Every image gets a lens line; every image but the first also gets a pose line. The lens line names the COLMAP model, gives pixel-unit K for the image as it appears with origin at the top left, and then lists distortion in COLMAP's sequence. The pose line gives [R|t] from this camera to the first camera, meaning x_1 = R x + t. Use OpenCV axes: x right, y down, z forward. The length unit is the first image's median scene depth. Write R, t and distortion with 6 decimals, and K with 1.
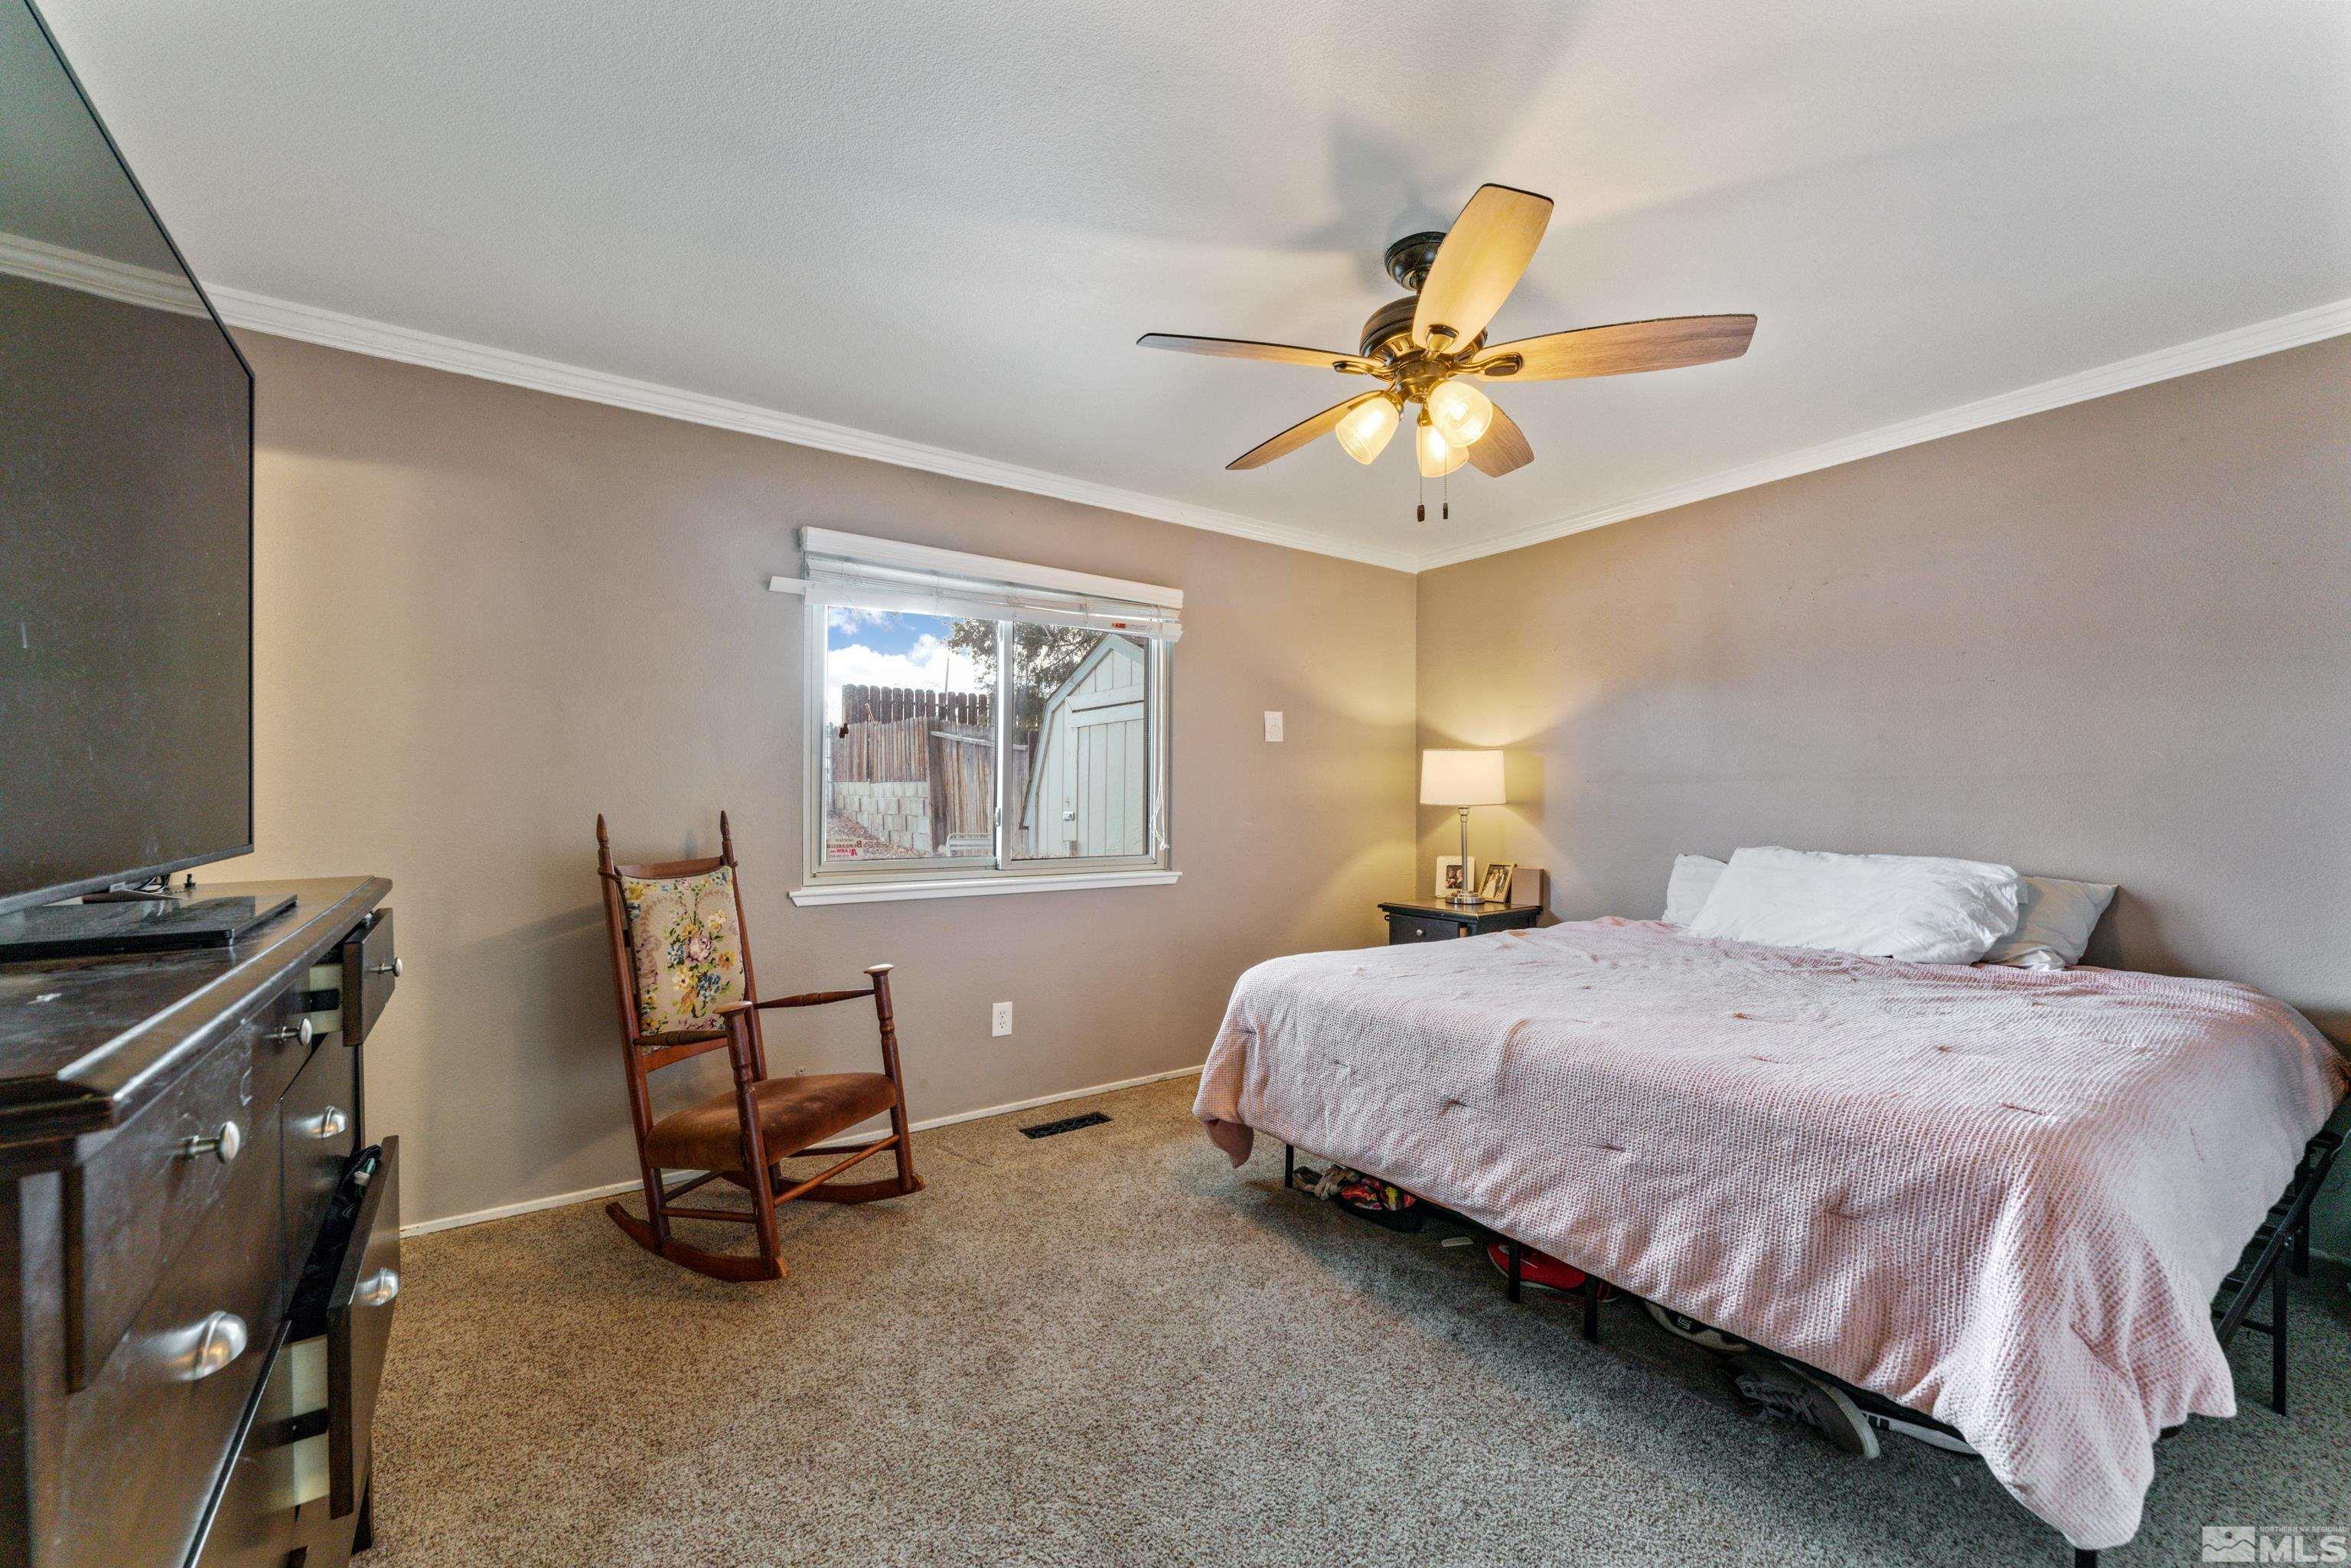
lens RADIAL K [[938.9, 0, 1175.5], [0, 938.9, 795.3], [0, 0, 1]] dist [0.000391, -0.000067]
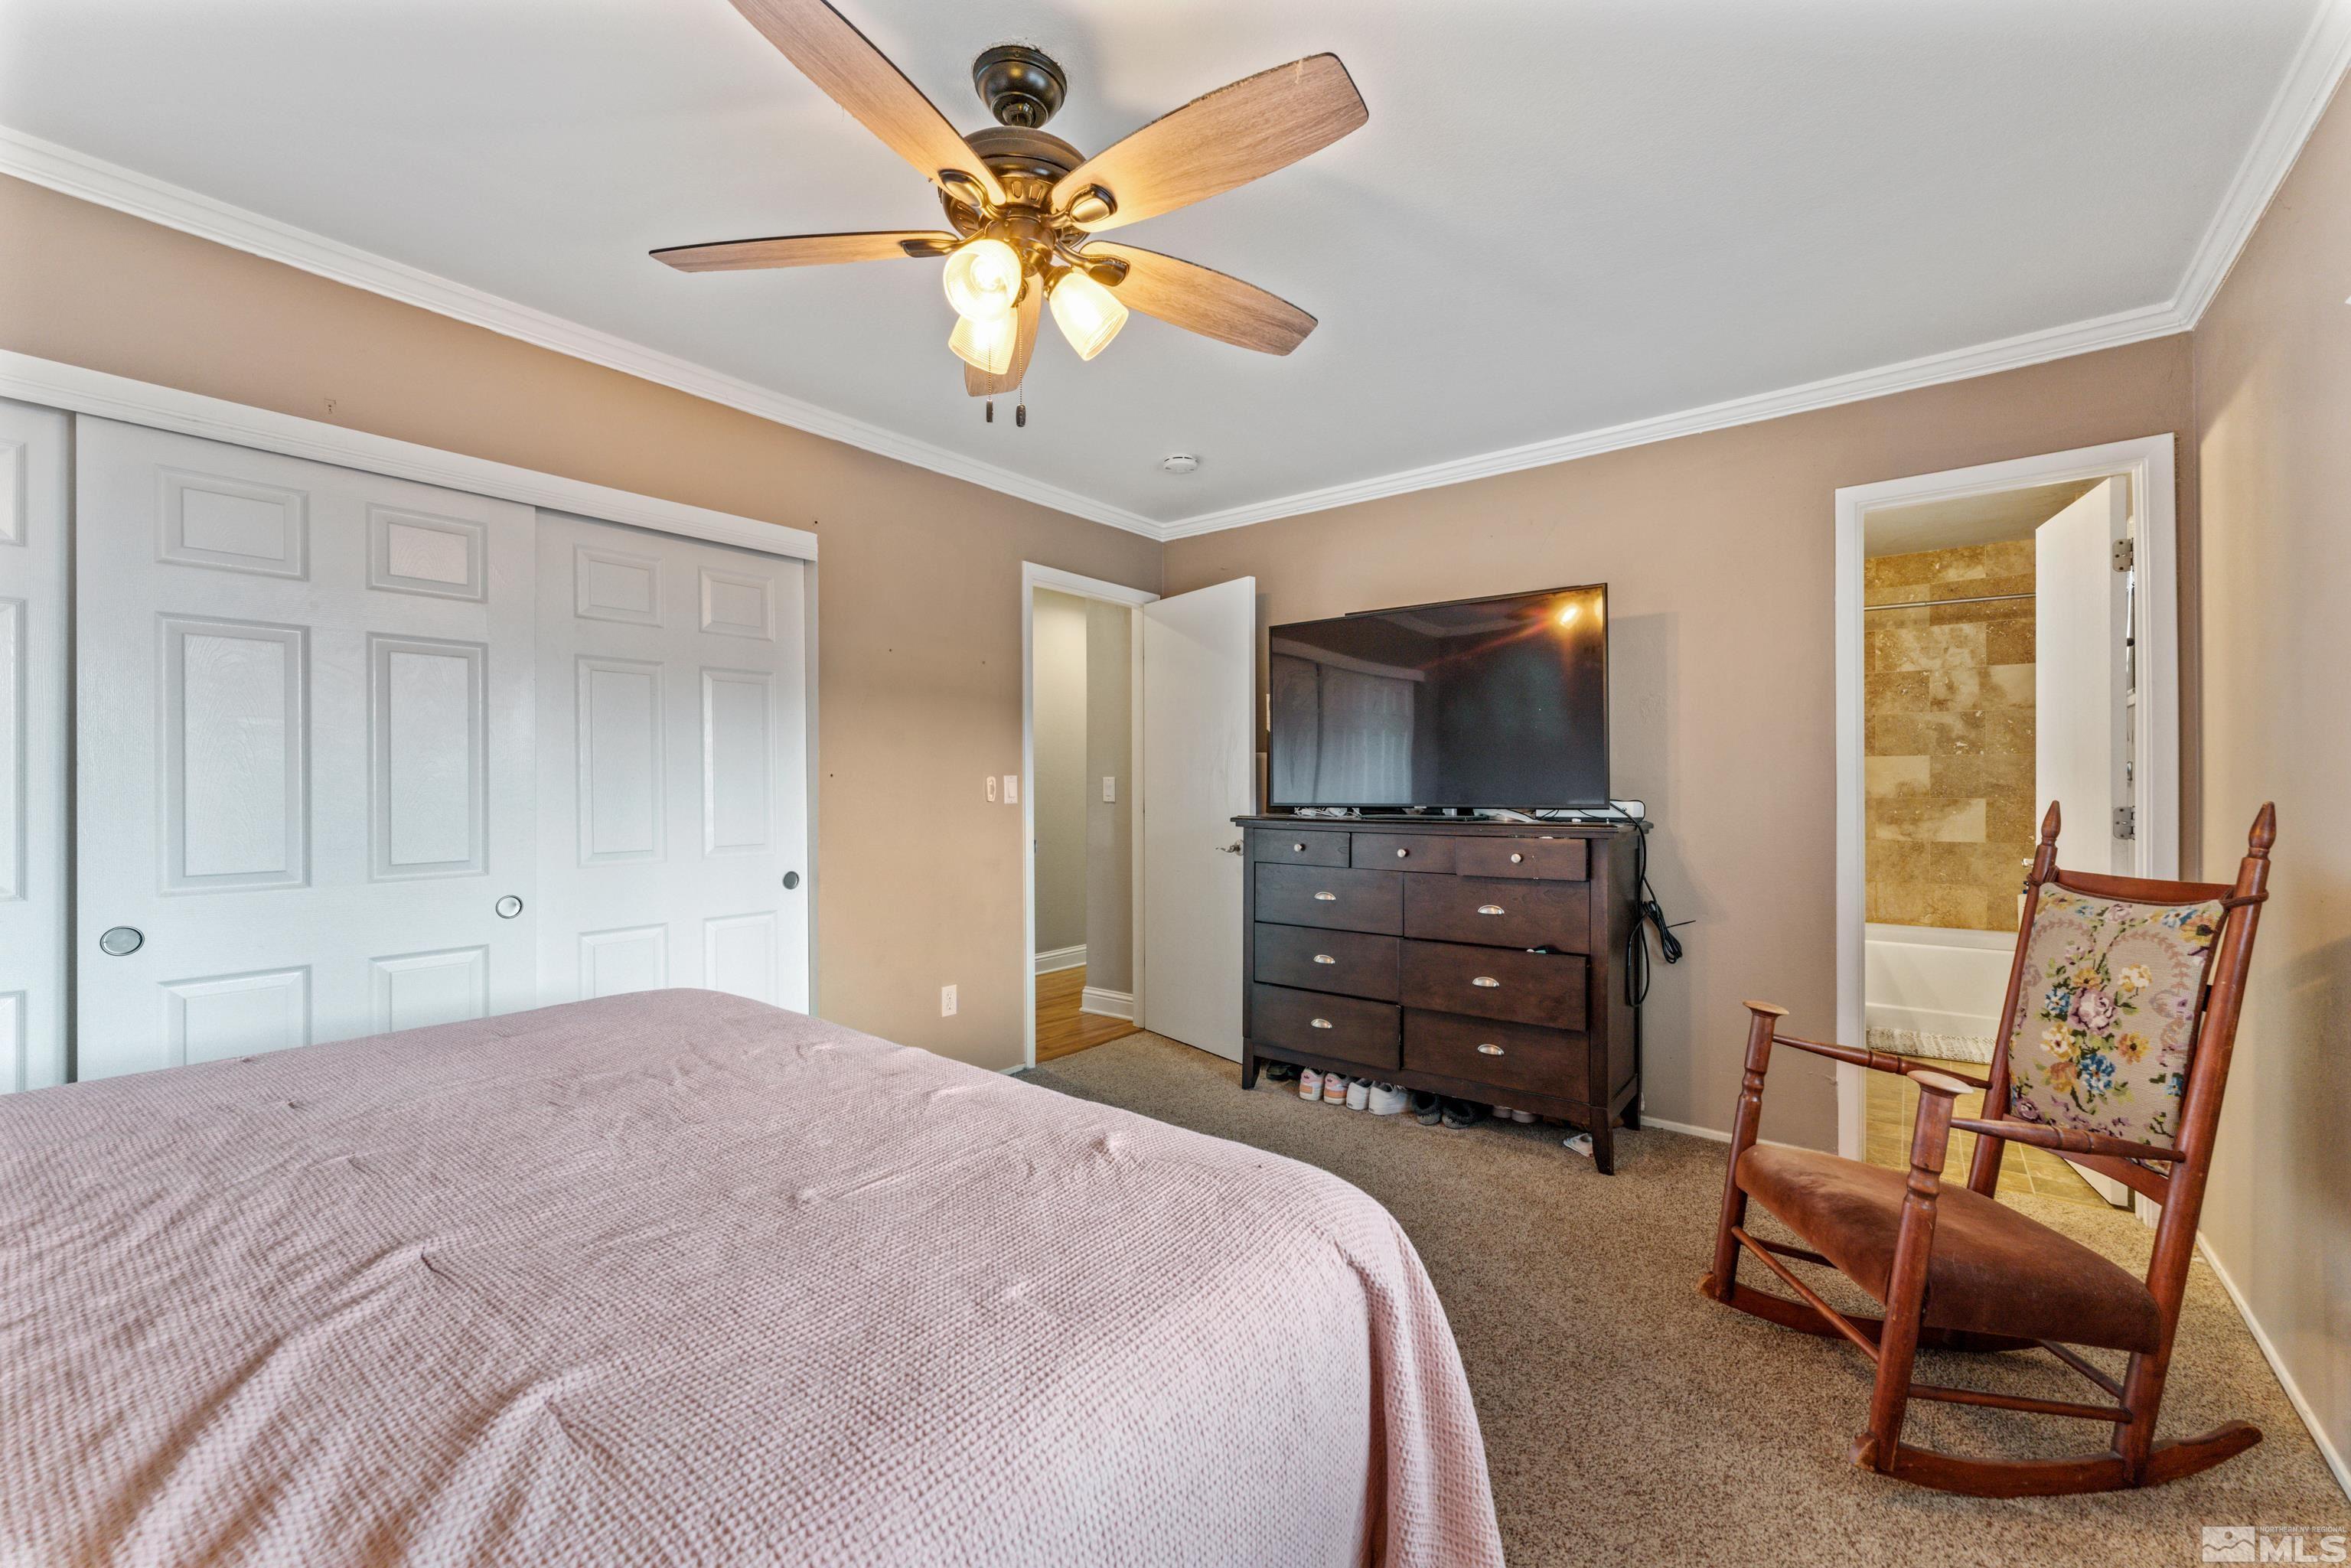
lens RADIAL K [[929.5, 0, 1175.5], [0, 929.5, 784.0], [0, 0, 1]] dist [0.001746, 0.000273]
pose [[-0.959238, -0.005544, -0.282545, 0.311821], [-0.002816, 0.999945, -0.010058, 0.015341], [0.282585, -0.008852, -0.959201, 1.550431]]
